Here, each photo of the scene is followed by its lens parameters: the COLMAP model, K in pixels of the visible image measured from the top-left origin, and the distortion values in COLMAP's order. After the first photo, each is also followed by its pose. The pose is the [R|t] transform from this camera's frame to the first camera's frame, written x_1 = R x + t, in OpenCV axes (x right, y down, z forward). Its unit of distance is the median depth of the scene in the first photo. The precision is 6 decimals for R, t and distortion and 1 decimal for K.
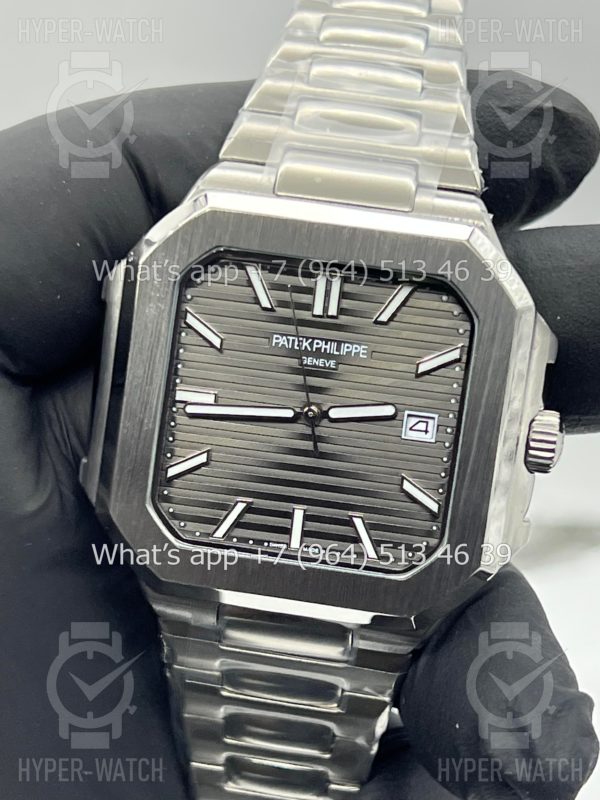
lens RADIAL K [[1876.8, 0, 301.1], [0, 1876.8, 405.0], [0, 0, 1]] dist [0.228588, 0.000000]
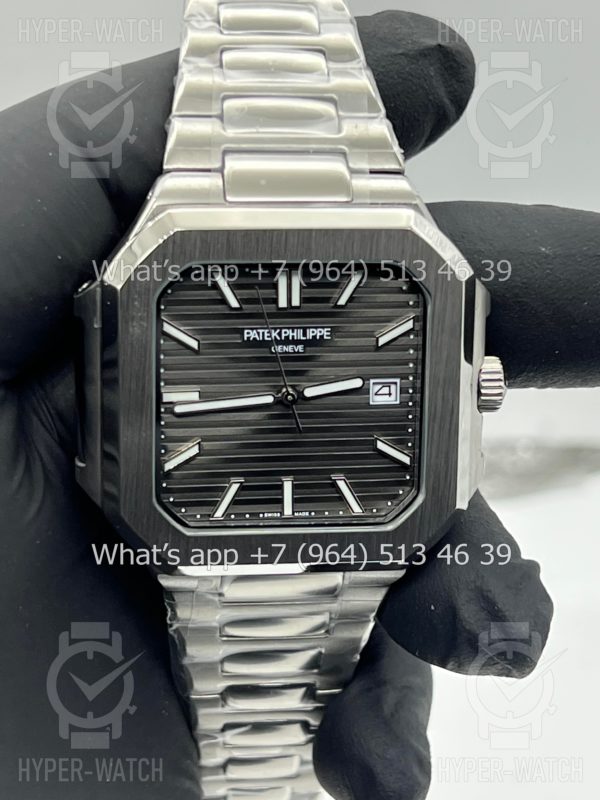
lens RADIAL K [[1876.8, 0, 303.0], [0, 1876.8, 396.9], [0, 0, 1]] dist [0.228588, 0.000000]
pose [[0.969205, -0.161134, 0.186218, -0.191088], [0.129467, 0.976678, 0.171285, -0.182034], [-0.209475, -0.141901, 0.967463, -0.068155]]
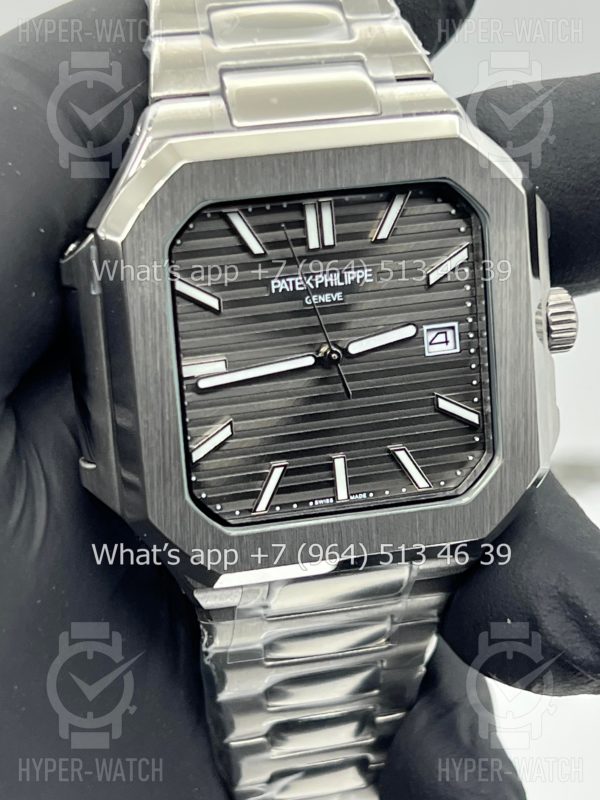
lens RADIAL K [[1962.4, 0, 298.6], [0, 1962.4, 402.3], [0, 0, 1]] dist [0.272893, 0.000000]
pose [[0.924062, -0.257220, 0.282750, -0.285258], [0.223630, 0.963702, 0.145837, -0.116074], [-0.309999, -0.071531, 0.948042, 0.093910]]
